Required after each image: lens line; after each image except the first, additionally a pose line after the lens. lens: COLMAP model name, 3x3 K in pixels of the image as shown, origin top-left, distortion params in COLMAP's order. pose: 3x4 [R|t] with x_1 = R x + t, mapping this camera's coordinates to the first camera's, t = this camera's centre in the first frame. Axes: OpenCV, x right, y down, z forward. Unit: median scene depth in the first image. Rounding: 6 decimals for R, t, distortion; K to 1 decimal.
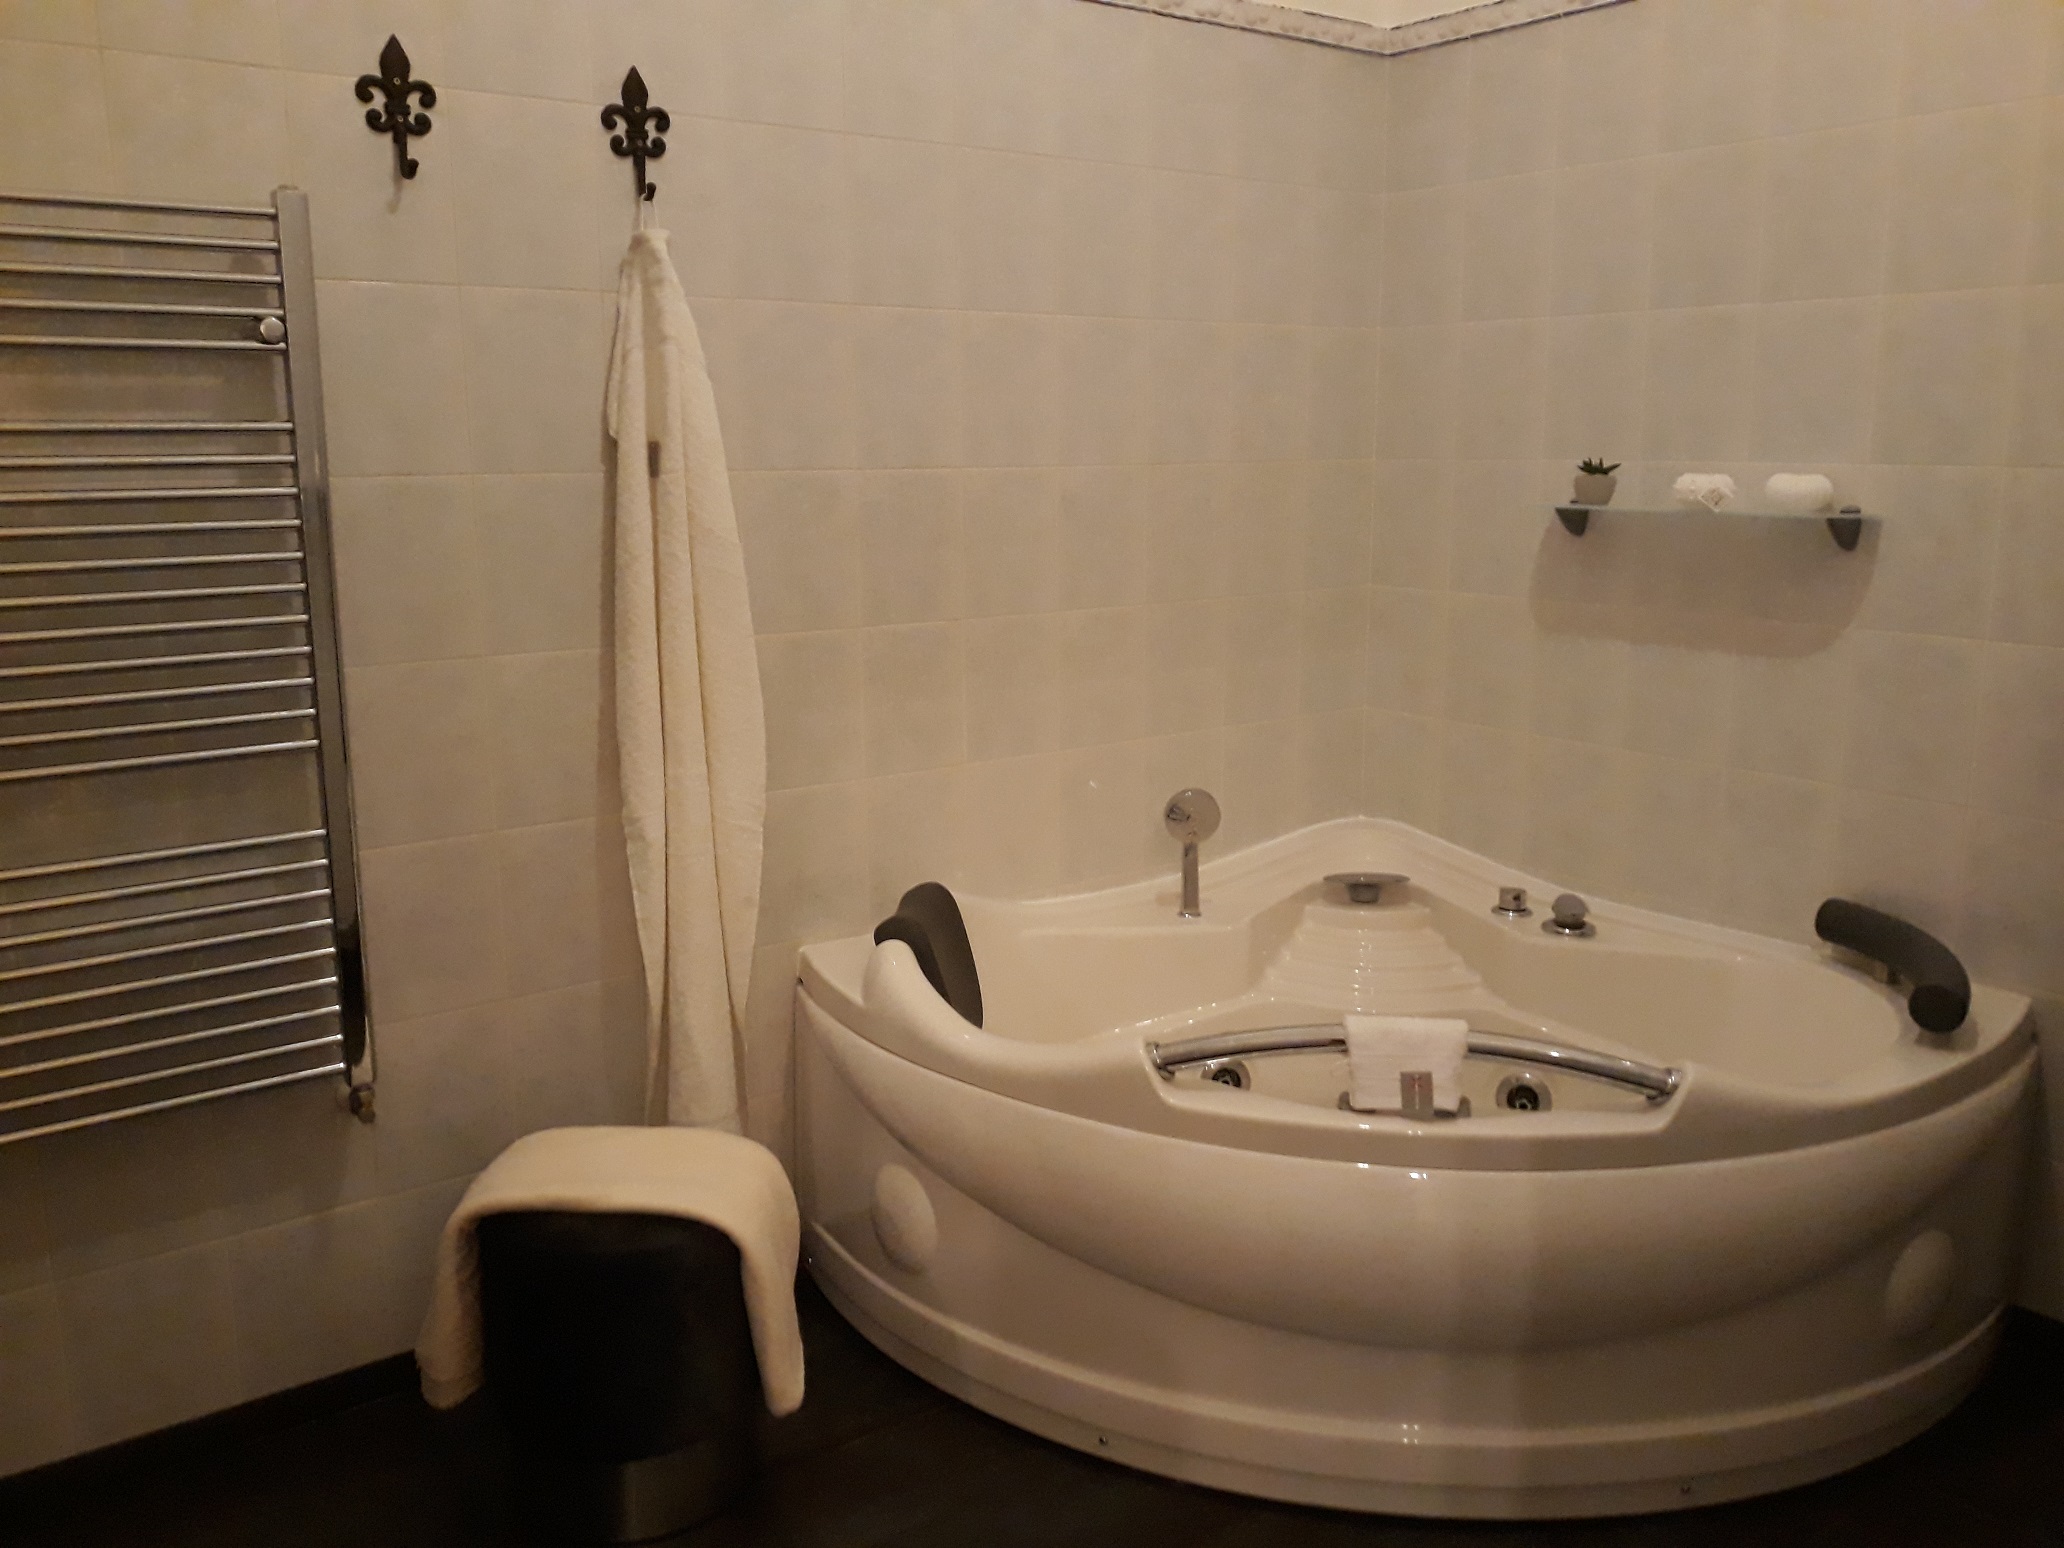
lens RADIAL K [[1632.7, 0, 1054.4], [0, 1632.7, 779.3], [0, 0, 1]] dist [0.061151, -0.004969]
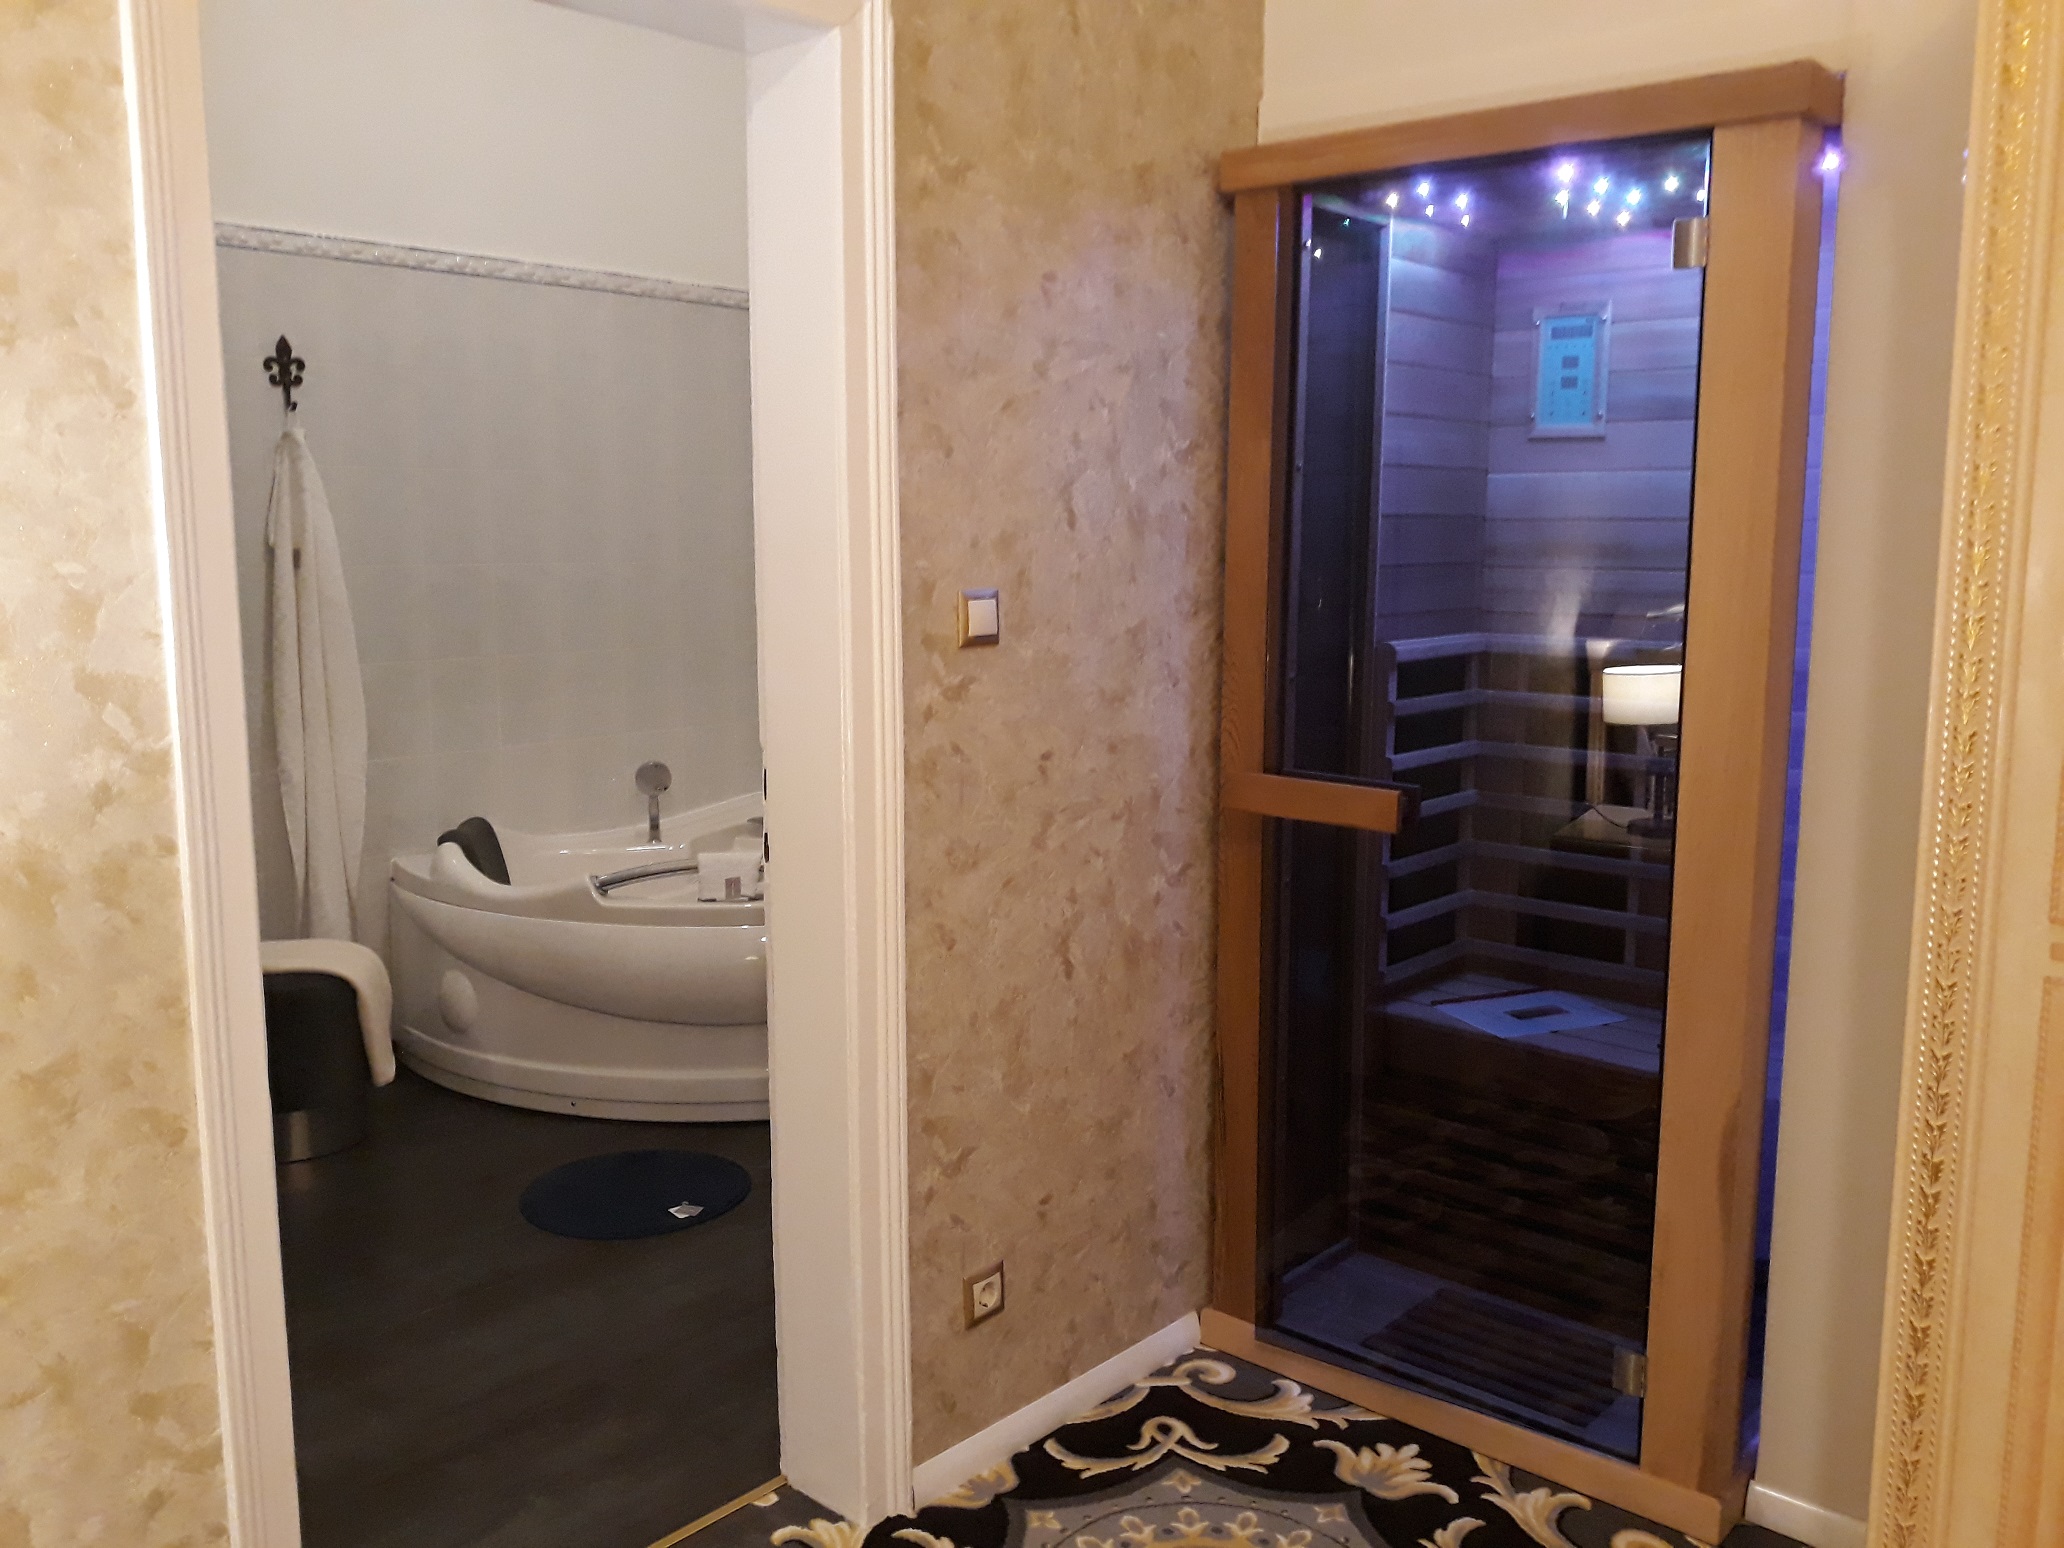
lens RADIAL K [[1711.6, 0, 1032.9], [0, 1711.6, 767.0], [0, 0, 1]] dist [-0.002511, -0.009083]
pose [[0.981341, -0.026908, 0.190383, 0.160421], [0.040187, 0.996995, -0.066233, 0.166524], [-0.188029, 0.072648, 0.979473, -0.854324]]
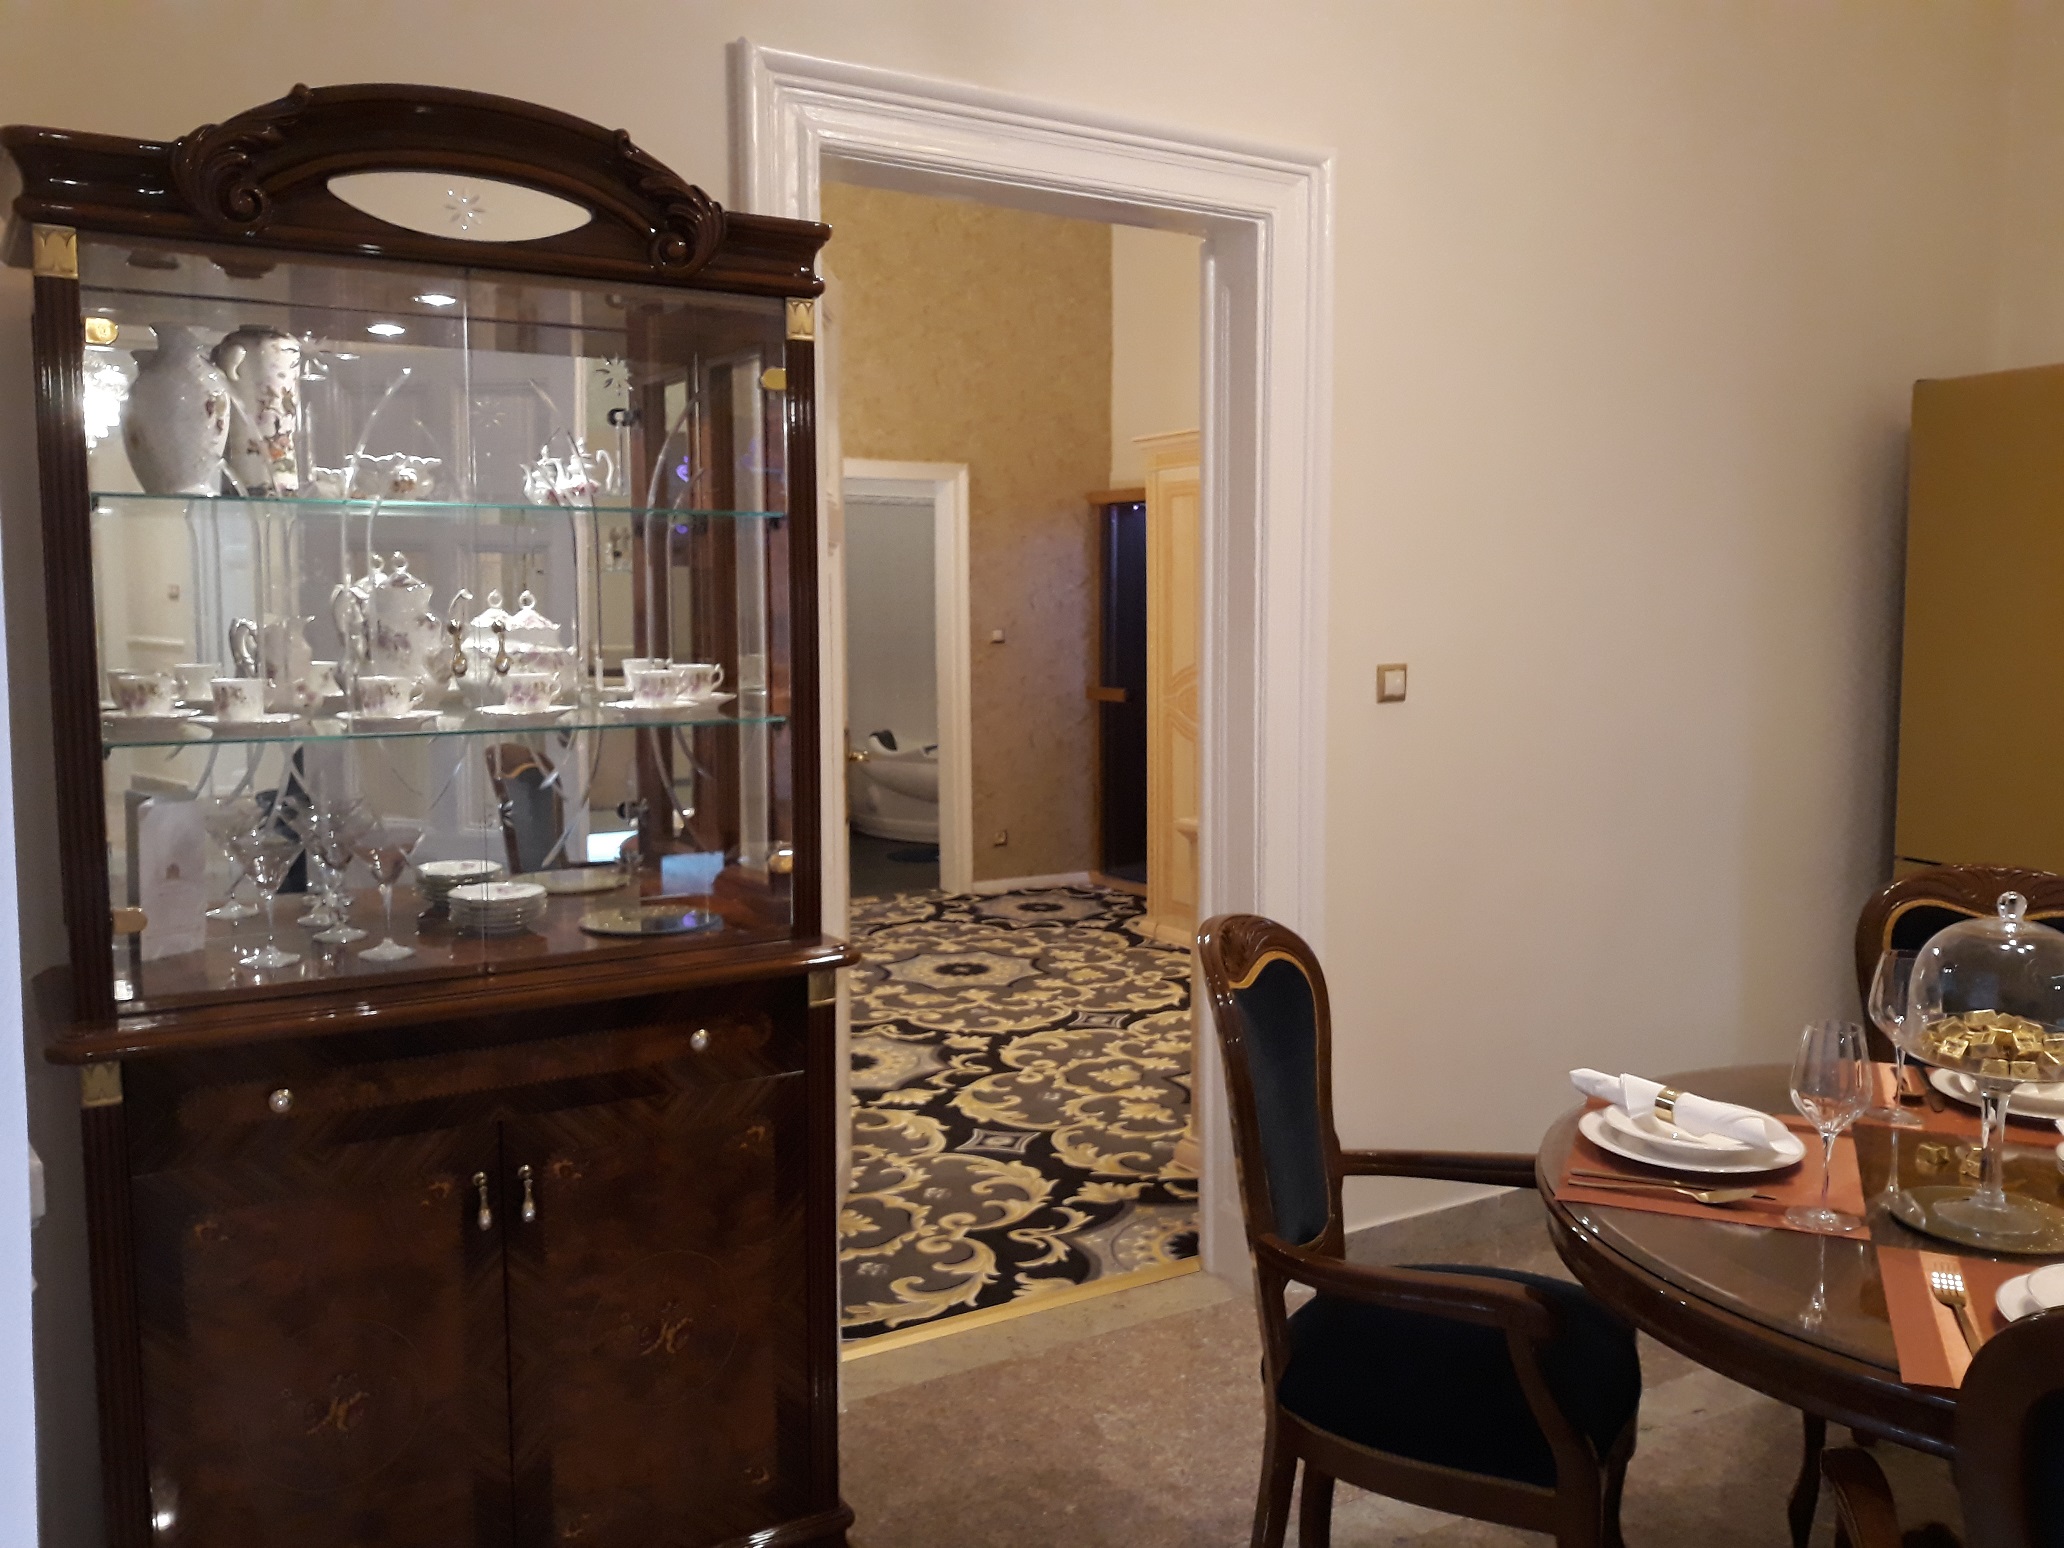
lens RADIAL K [[1711.6, 0, 1032.9], [0, 1711.6, 767.0], [0, 0, 1]] dist [-0.002511, -0.009083]
pose [[0.995491, 0.000162, -0.094856, 0.731067], [-0.010816, 0.993670, -0.111817, 0.673520], [0.094237, 0.112338, 0.989191, -3.318282]]
